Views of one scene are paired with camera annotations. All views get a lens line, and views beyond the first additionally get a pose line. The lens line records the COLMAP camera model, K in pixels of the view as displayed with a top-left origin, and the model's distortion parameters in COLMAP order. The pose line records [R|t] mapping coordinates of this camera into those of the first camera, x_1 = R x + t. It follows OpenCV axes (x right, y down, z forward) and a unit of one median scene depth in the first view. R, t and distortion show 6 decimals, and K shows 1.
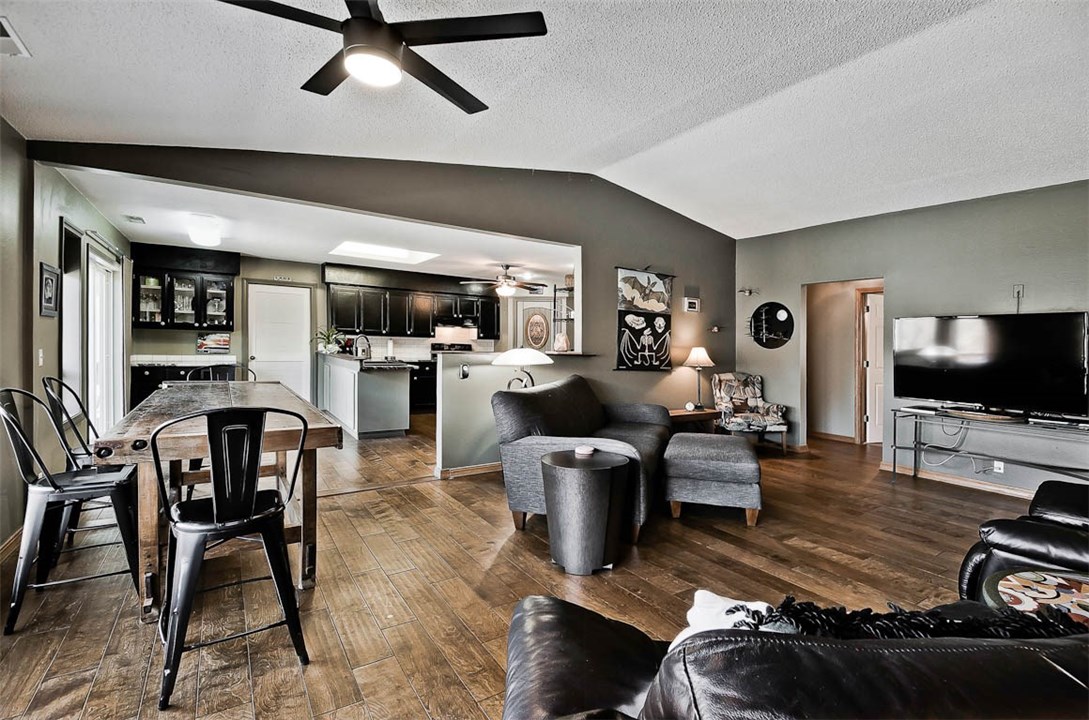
lens RADIAL K [[538.2, 0, 568.1], [0, 538.2, 341.0], [0, 0, 1]] dist [0.038832, 0.000073]
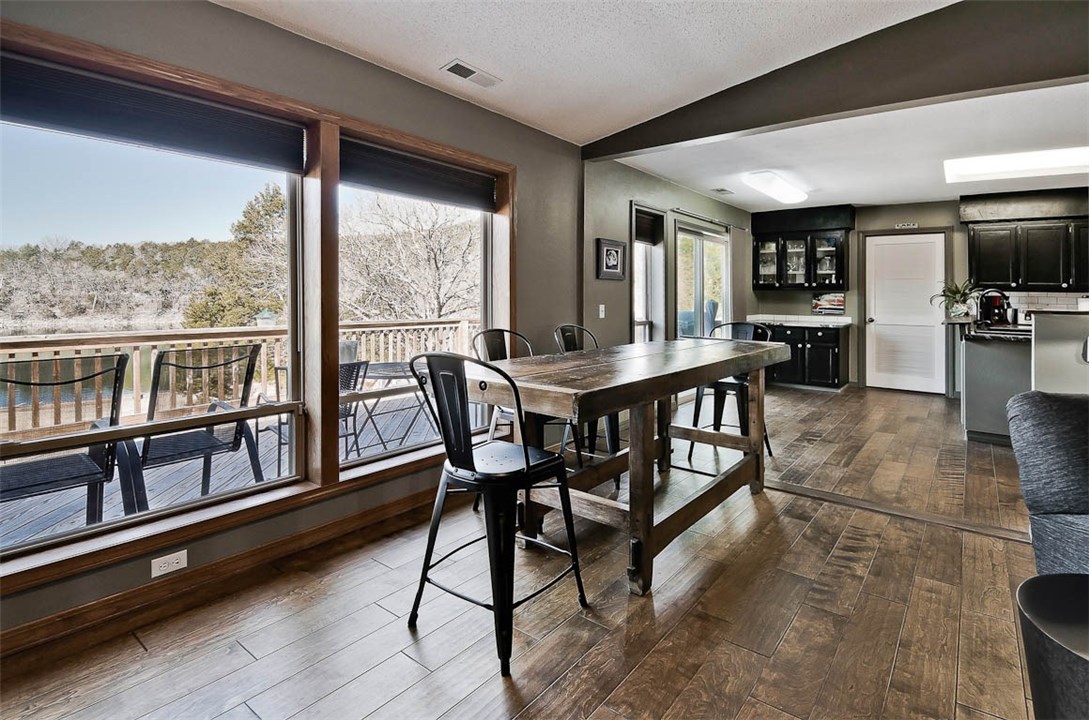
lens RADIAL K [[521.9, 0, 505.2], [0, 521.9, 292.6], [0, 0, 1]] dist [-0.001225, -0.000784]
pose [[0.264256, -0.028843, -0.964021, 0.083912], [0.001478, 0.999564, -0.029501, 0.010996], [0.964451, 0.006371, 0.264184, 0.217649]]
